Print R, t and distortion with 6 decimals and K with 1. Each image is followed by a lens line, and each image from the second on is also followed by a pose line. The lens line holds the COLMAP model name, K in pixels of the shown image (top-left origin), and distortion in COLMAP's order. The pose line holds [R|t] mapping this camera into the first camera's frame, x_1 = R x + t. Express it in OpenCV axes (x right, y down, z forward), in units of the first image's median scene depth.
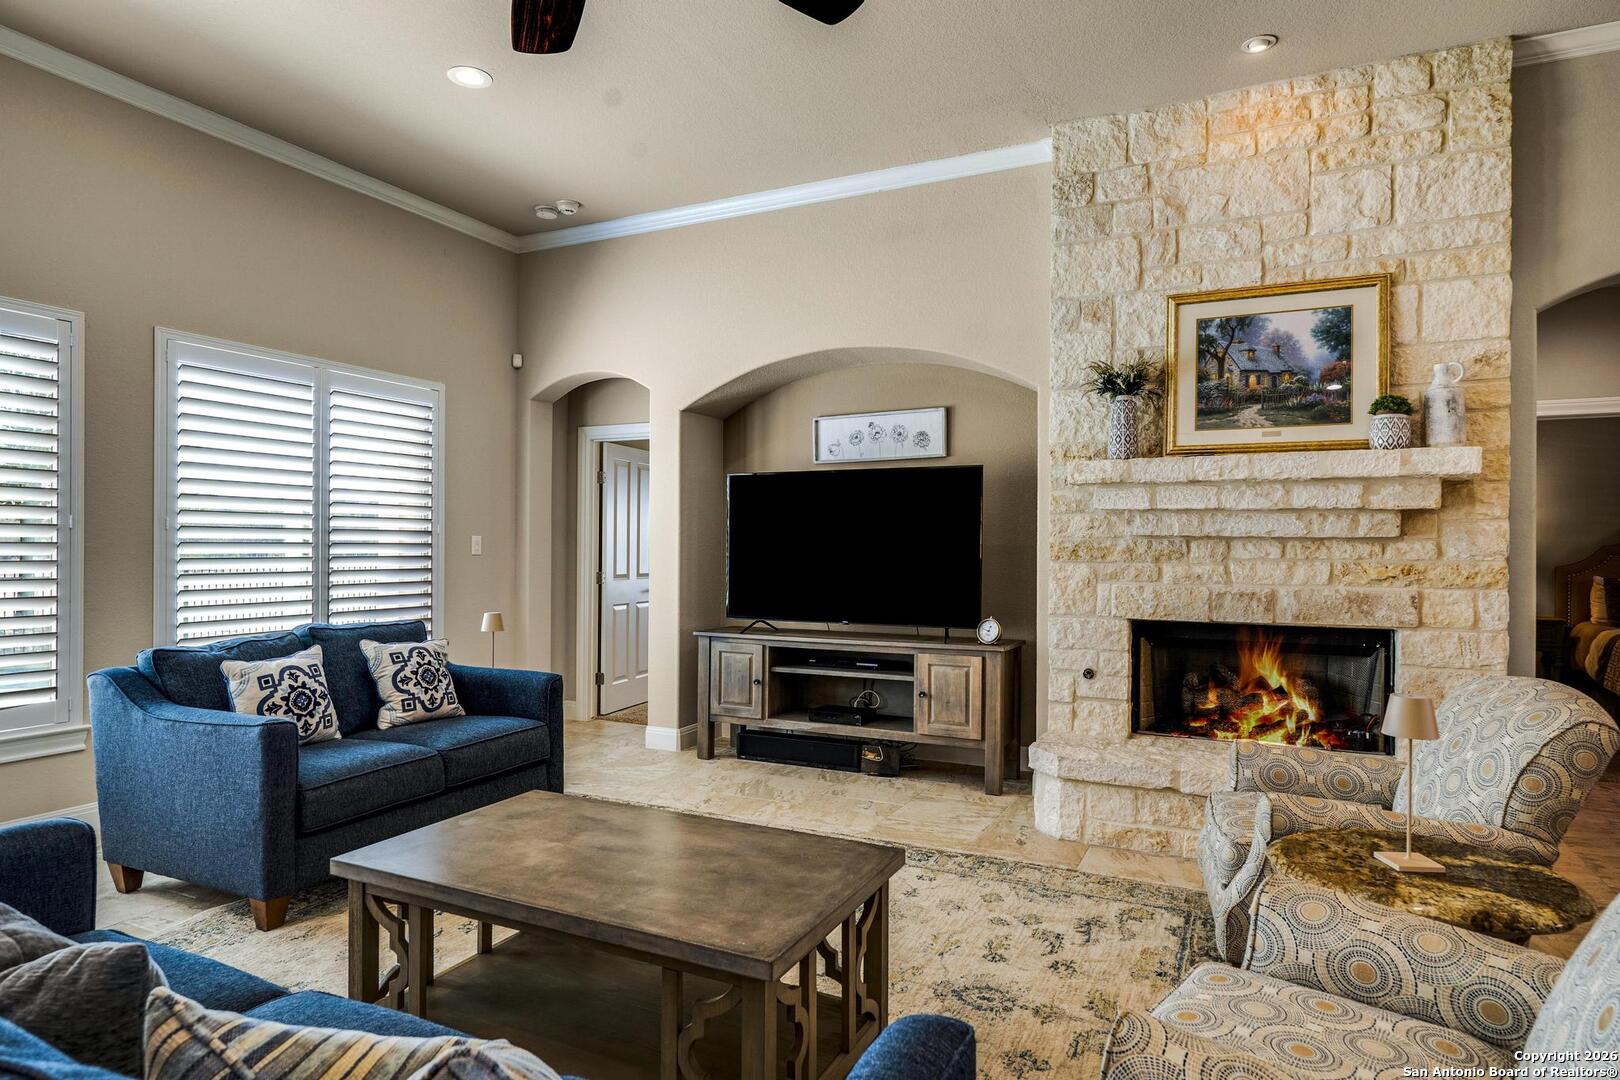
lens RADIAL K [[910.6, 0, 807.5], [0, 910.6, 539.3], [0, 0, 1]] dist [0.002724, -0.000484]
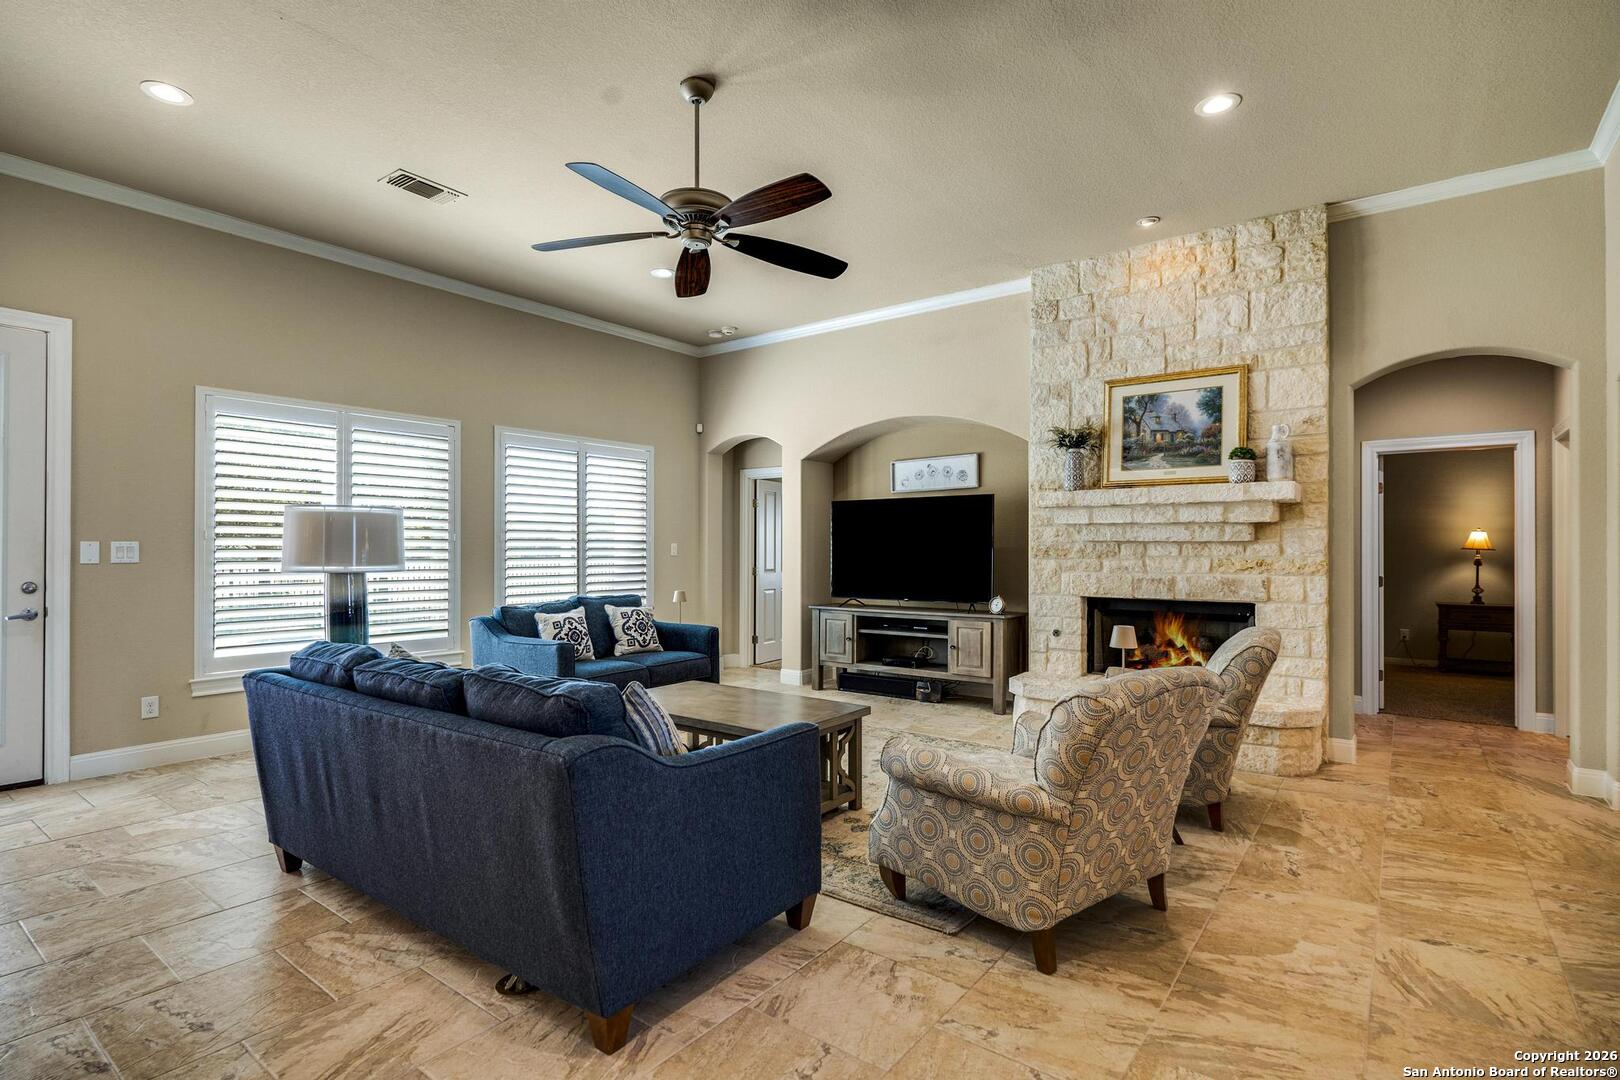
lens RADIAL K [[760.0, 0, 814.9], [0, 760.0, 538.4], [0, 0, 1]] dist [-0.001895, -0.000162]
pose [[0.983283, -0.007552, -0.181925, 0.154312], [0.006235, 0.999950, -0.007810, -0.001314], [0.181975, 0.006546, 0.983281, -0.324092]]
